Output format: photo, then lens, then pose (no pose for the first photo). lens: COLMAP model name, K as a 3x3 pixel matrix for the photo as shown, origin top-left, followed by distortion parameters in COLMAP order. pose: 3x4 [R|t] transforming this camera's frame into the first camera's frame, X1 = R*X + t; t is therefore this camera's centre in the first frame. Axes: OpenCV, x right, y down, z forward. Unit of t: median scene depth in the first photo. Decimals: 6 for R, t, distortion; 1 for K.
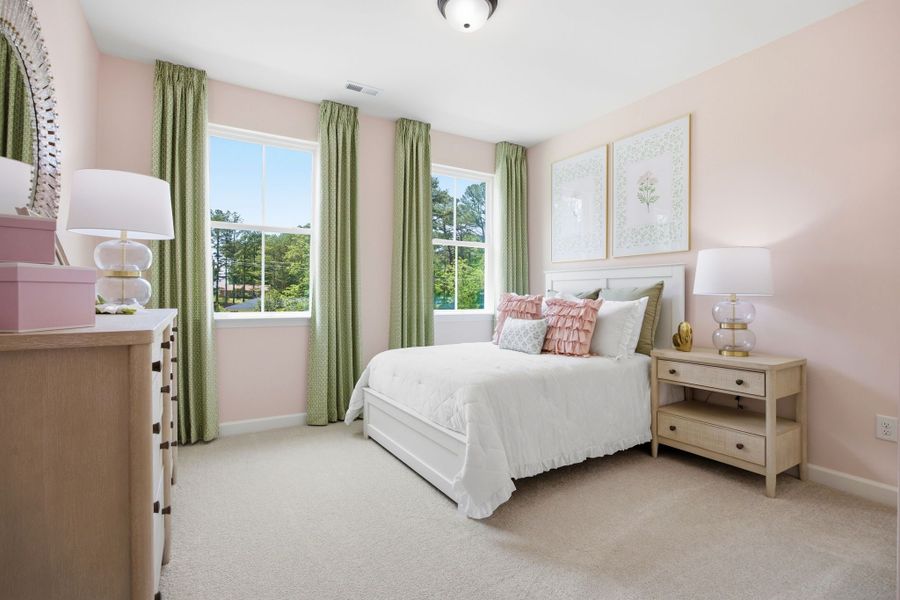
lens RADIAL K [[430.7, 0, 437.8], [0, 430.7, 299.3], [0, 0, 1]] dist [0.001281, 0.000334]
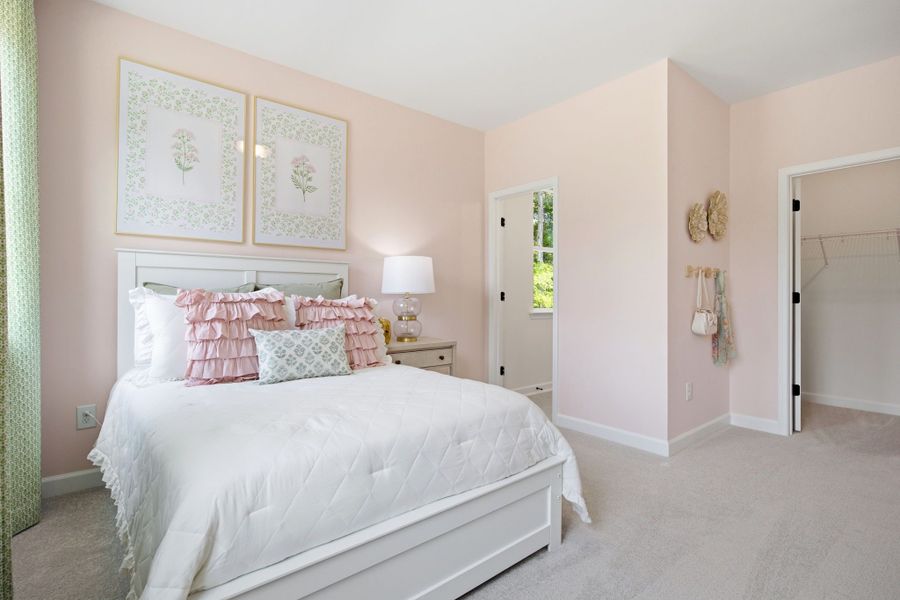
lens RADIAL K [[454.6, 0, 449.9], [0, 454.6, 294.6], [0, 0, 1]] dist [-0.020999, 0.011265]
pose [[-0.199584, -0.001266, 0.979880, -0.516494], [-0.002298, 0.999997, 0.000824, -0.006966], [-0.979878, -0.002087, -0.199586, 0.907894]]
